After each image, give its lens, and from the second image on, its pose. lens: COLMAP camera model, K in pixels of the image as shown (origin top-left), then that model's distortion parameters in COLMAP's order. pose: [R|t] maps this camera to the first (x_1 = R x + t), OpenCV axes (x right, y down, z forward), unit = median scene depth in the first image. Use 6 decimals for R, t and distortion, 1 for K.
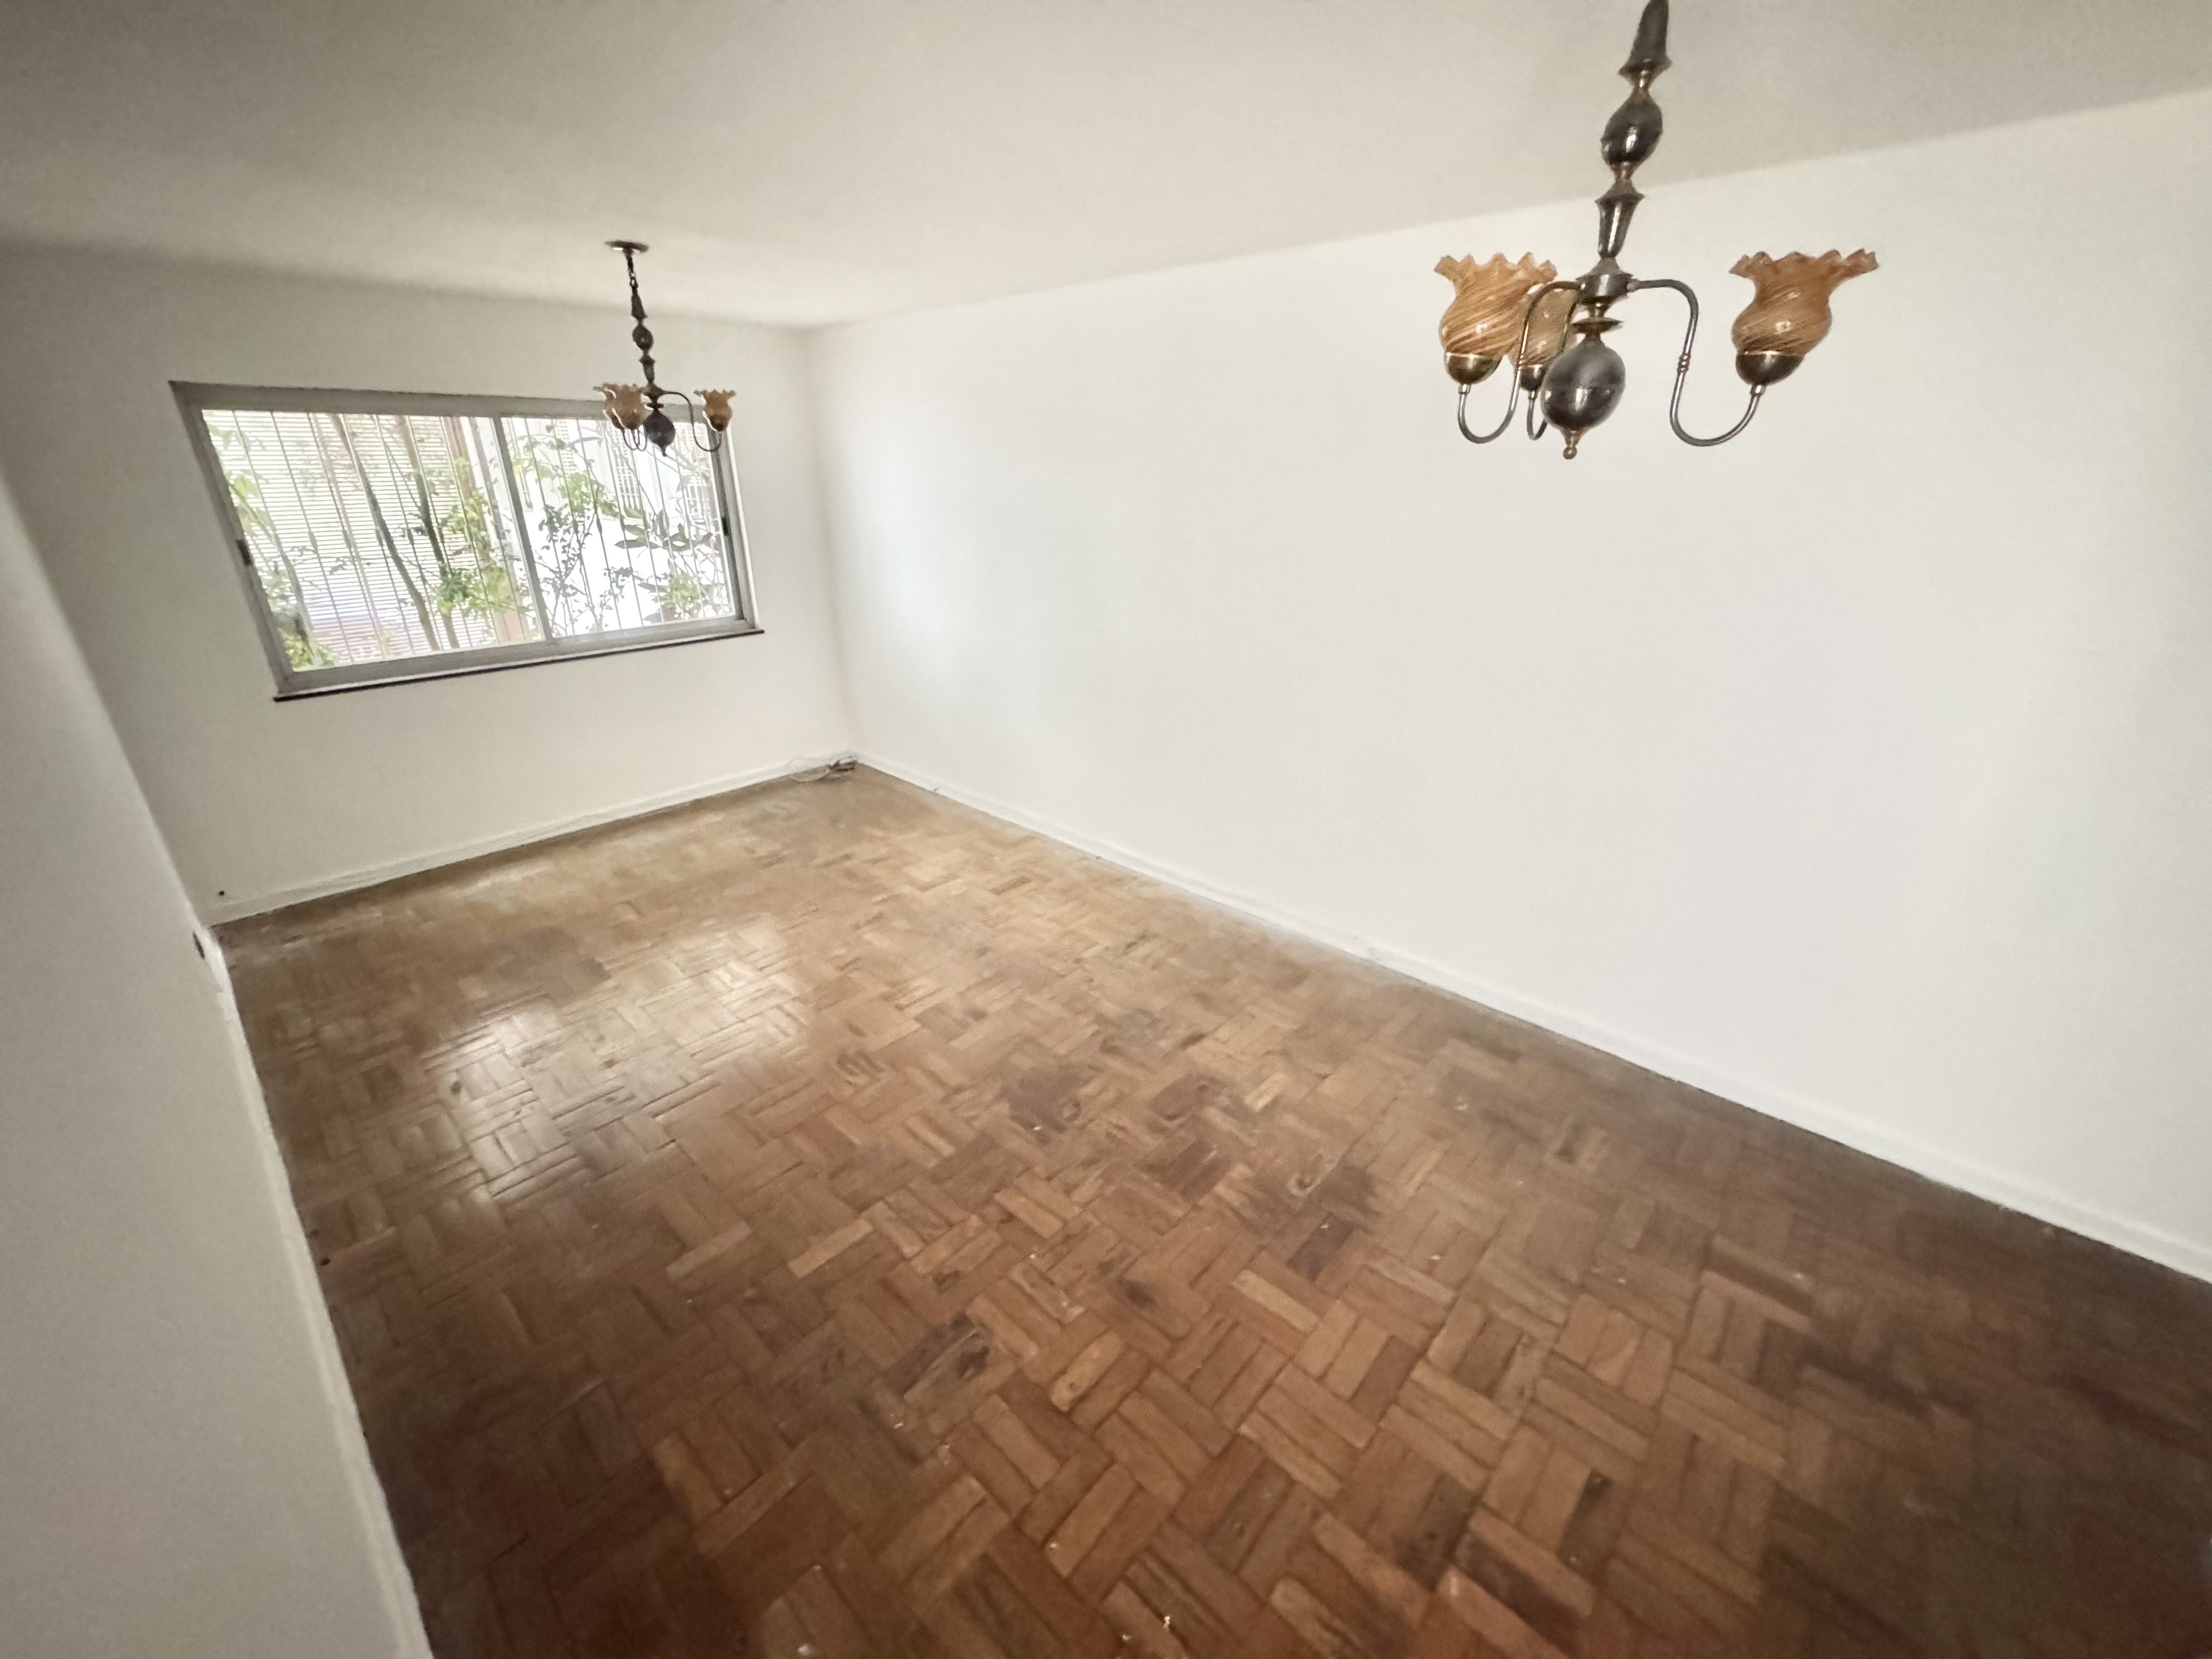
lens RADIAL K [[879.9, 0, 1104.5], [0, 879.9, 824.4], [0, 0, 1]] dist [-0.000253, 0.000277]
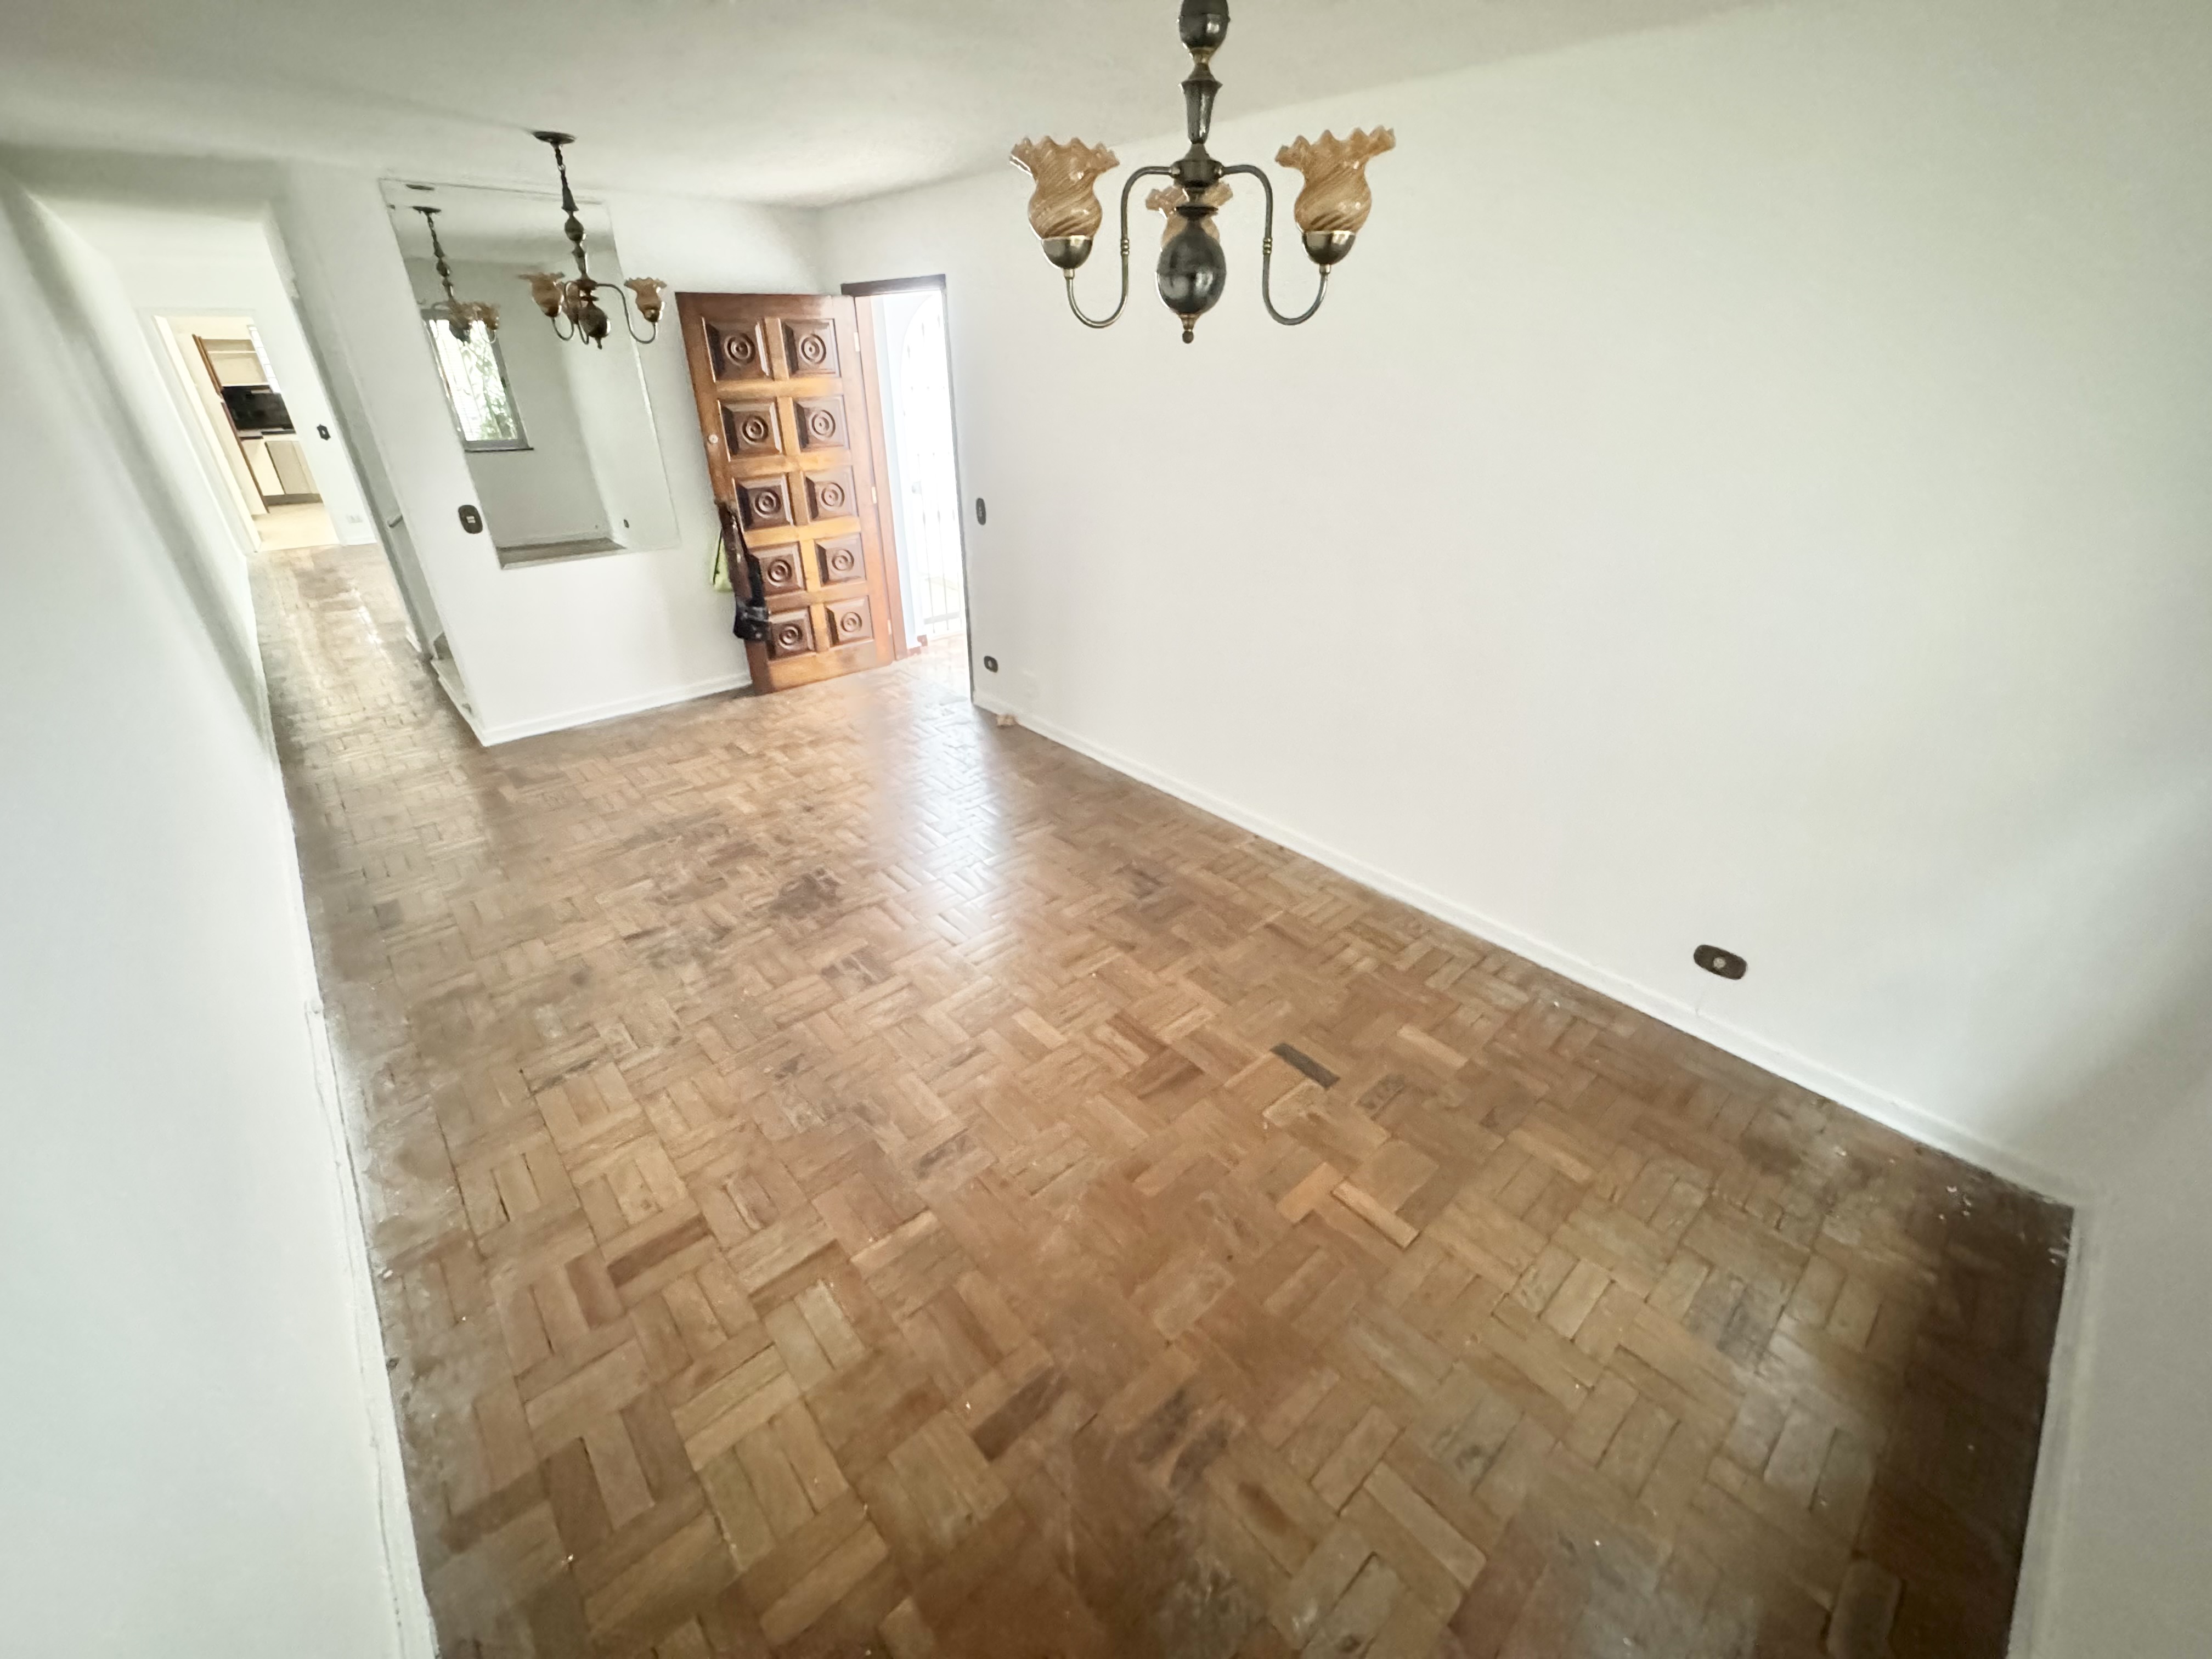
lens RADIAL K [[879.9, 0, 1103.3], [0, 879.9, 825.9], [0, 0, 1]] dist [-0.000253, 0.000277]
pose [[-0.995412, -0.044888, 0.084497, -0.456228], [0.037605, 0.628513, 0.776890, -0.539520], [-0.087980, 0.776503, -0.623941, 1.300132]]
